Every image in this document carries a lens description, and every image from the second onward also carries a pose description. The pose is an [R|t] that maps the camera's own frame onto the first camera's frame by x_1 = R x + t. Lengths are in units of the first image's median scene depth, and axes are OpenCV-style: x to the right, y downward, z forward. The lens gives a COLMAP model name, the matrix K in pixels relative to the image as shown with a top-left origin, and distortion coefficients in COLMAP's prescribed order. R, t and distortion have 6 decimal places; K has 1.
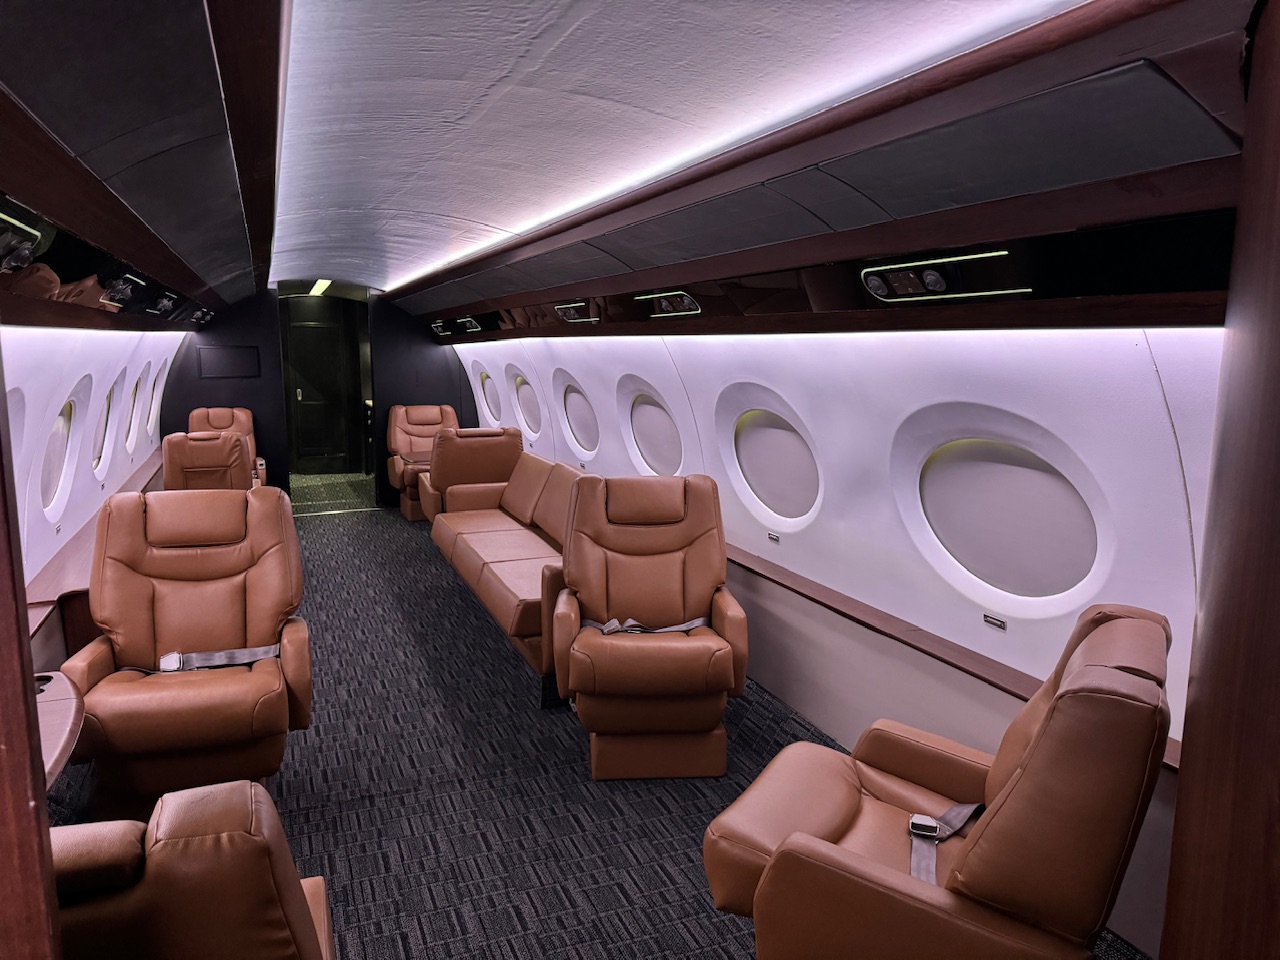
lens RADIAL K [[914.8, 0, 640.6], [0, 914.8, 476.3], [0, 0, 1]] dist [0.053670, -0.080757]
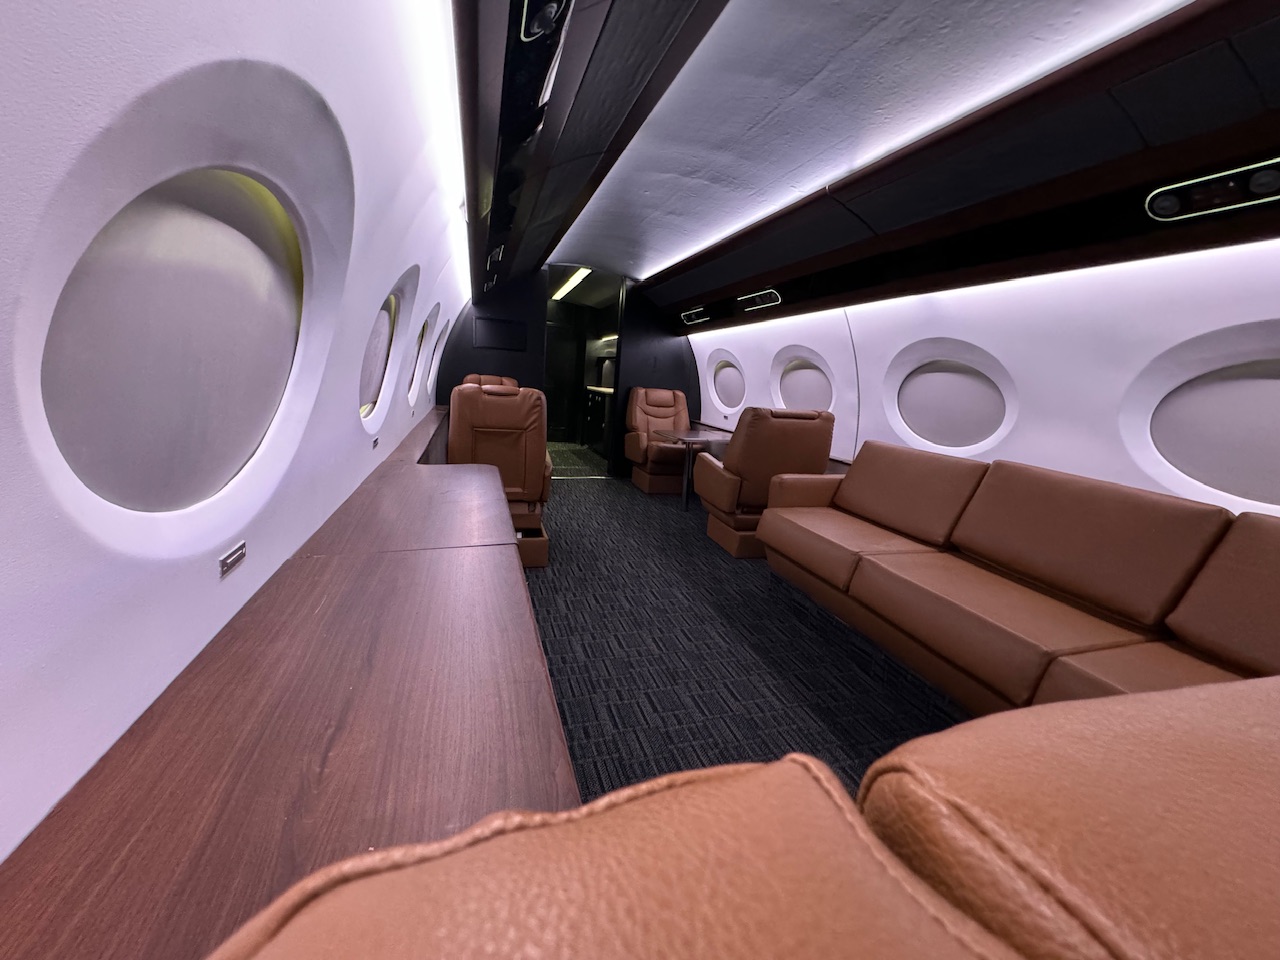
lens RADIAL K [[514.0, 0, 637.1], [0, 514.0, 478.9], [0, 0, 1]] dist [-0.007086, 0.000926]
pose [[0.993515, 0.087742, -0.072316, -0.509304], [-0.083951, 0.995011, 0.053904, -0.000348], [0.076685, -0.047484, 0.995924, 0.899231]]
